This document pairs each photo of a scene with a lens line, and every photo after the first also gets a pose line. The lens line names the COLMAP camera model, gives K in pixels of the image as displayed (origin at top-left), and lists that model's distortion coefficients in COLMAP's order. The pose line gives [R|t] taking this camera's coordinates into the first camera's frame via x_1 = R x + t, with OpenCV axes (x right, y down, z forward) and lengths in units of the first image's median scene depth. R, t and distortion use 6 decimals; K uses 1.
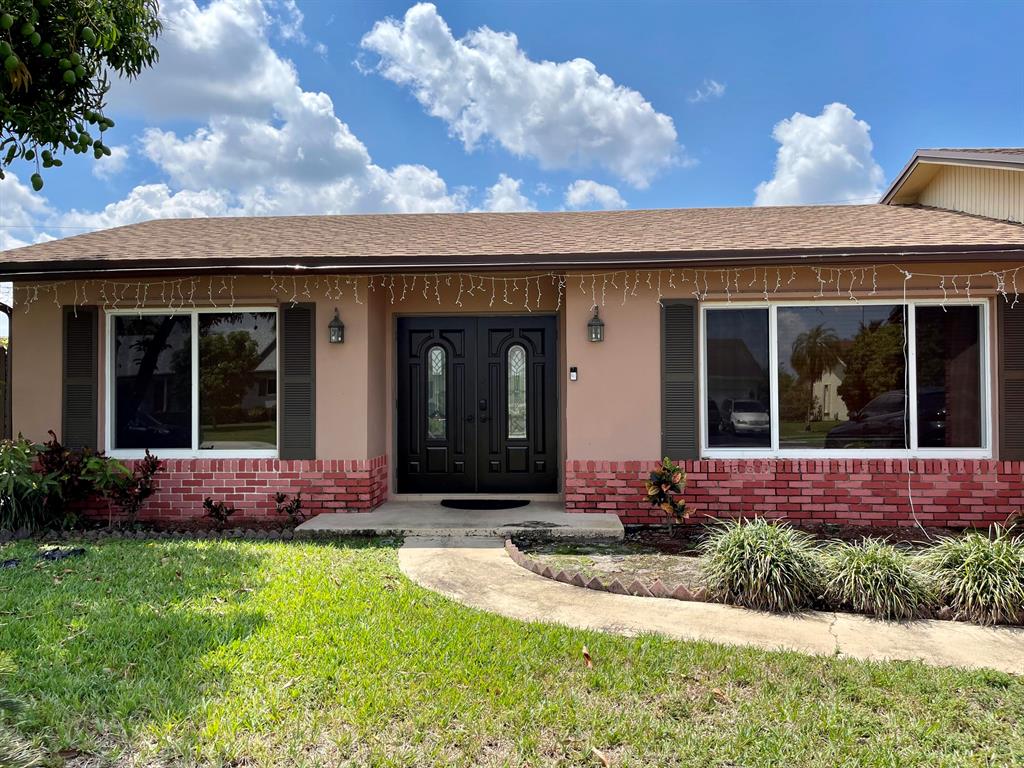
lens RADIAL K [[775.7, 0, 512.0], [0, 775.7, 384.0], [0, 0, 1]] dist [0.333711, -0.000010]
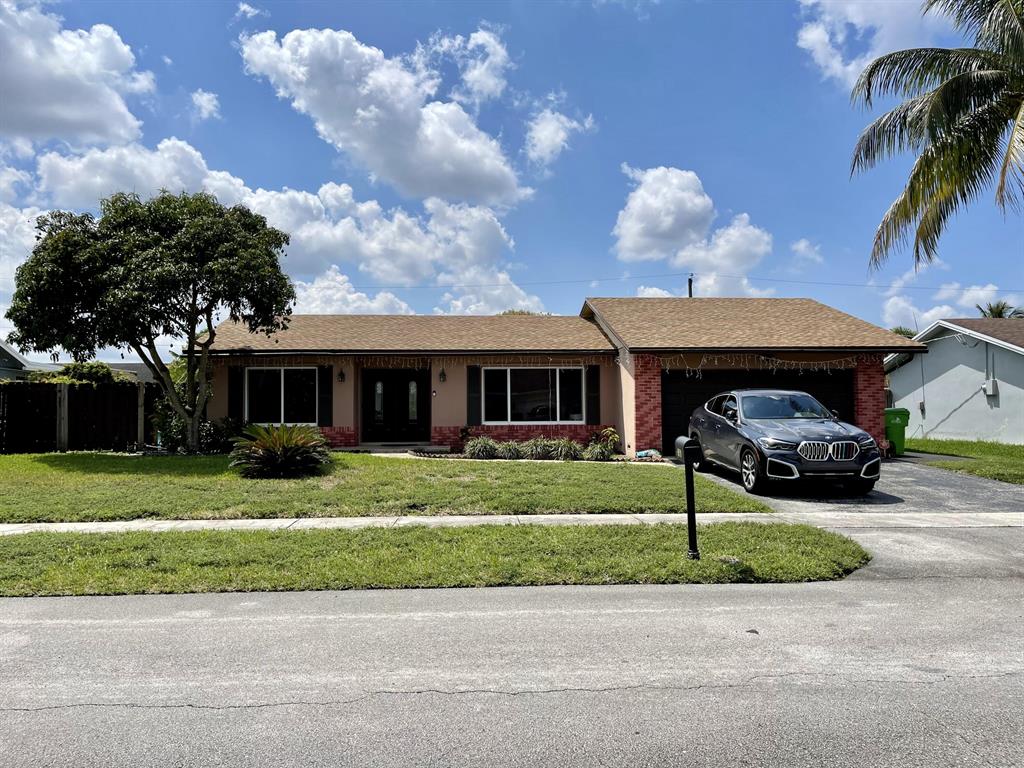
lens RADIAL K [[775.7, 0, 512.0], [0, 775.7, 384.0], [0, 0, 1]] dist [0.333711, -0.000010]
pose [[0.991757, 0.002990, 0.128100, 0.001815], [-0.000716, 0.999841, -0.017794, 0.001380], [-0.128133, 0.017556, 0.991602, -1.624776]]
